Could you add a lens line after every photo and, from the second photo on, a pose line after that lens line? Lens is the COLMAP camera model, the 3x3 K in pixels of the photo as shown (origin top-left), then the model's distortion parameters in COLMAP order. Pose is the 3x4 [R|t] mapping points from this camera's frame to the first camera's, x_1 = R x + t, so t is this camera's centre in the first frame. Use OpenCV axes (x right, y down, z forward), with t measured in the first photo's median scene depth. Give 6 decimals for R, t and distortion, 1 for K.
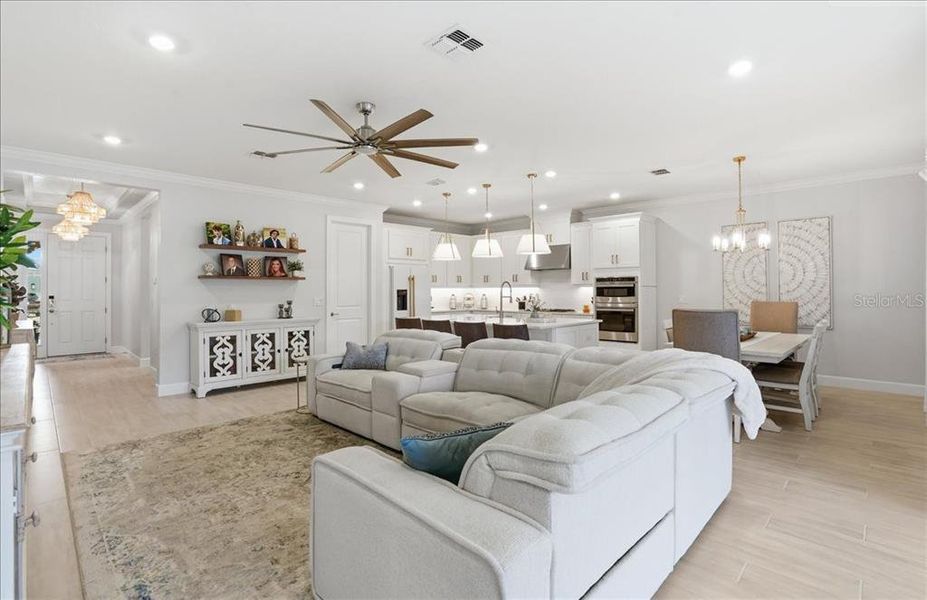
lens RADIAL K [[437.4, 0, 472.4], [0, 437.4, 287.9], [0, 0, 1]] dist [-0.000071, -0.000004]
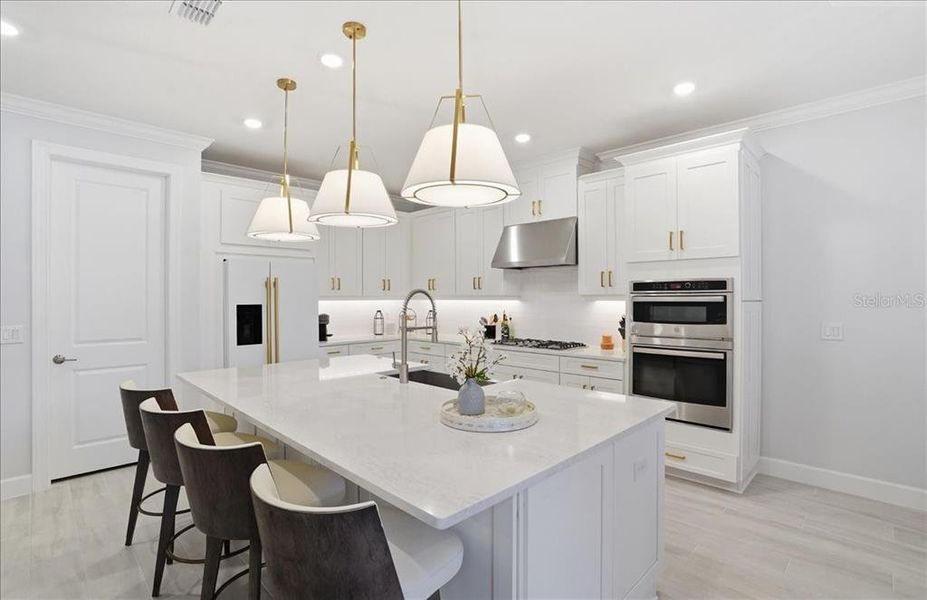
lens RADIAL K [[460.8, 0, 463.5], [0, 460.8, 300.0], [0, 0, 1]] dist [-0.001914, -0.000100]
pose [[0.999923, 0.001901, -0.012261, 0.103867], [-0.001752, 0.999924, 0.012212, -0.009327], [0.012283, -0.012190, 0.999850, 0.486445]]
